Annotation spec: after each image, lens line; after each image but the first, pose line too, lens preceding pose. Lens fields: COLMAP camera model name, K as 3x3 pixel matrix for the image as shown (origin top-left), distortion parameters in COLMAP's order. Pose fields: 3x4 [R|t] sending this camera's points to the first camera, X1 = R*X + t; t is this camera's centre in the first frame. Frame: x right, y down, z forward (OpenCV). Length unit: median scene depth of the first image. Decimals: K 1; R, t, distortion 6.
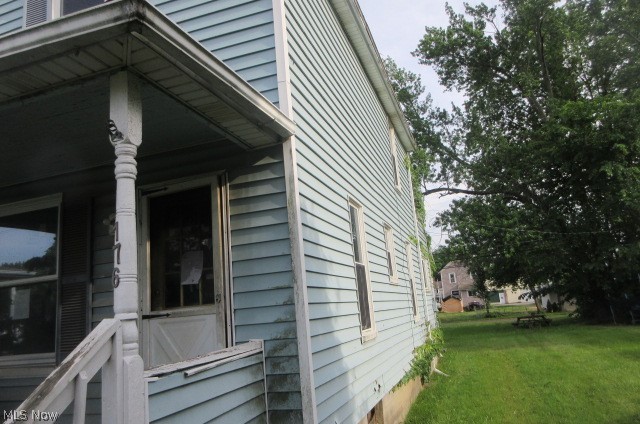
lens RADIAL K [[468.4, 0, 320.0], [0, 468.4, 212.0], [0, 0, 1]] dist [-0.005437, 0.004557]
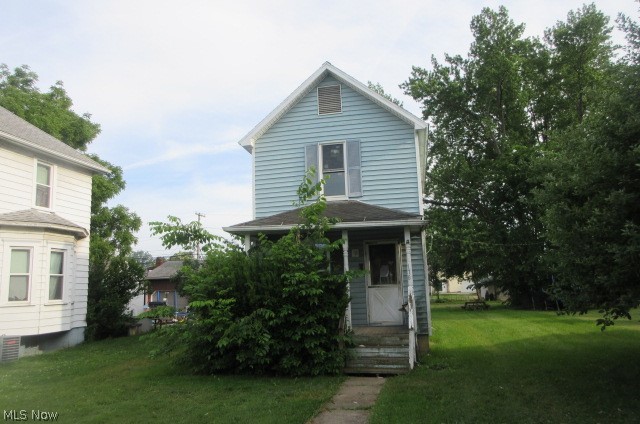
lens RADIAL K [[471.6, 0, 320.0], [0, 471.6, 212.0], [0, 0, 1]] dist [0.002173, -0.000347]
pose [[0.991667, 0.068674, 0.108998, -0.124368], [-0.072945, 0.996697, 0.035688, -0.039196], [-0.106187, -0.043342, 0.993401, -0.225714]]
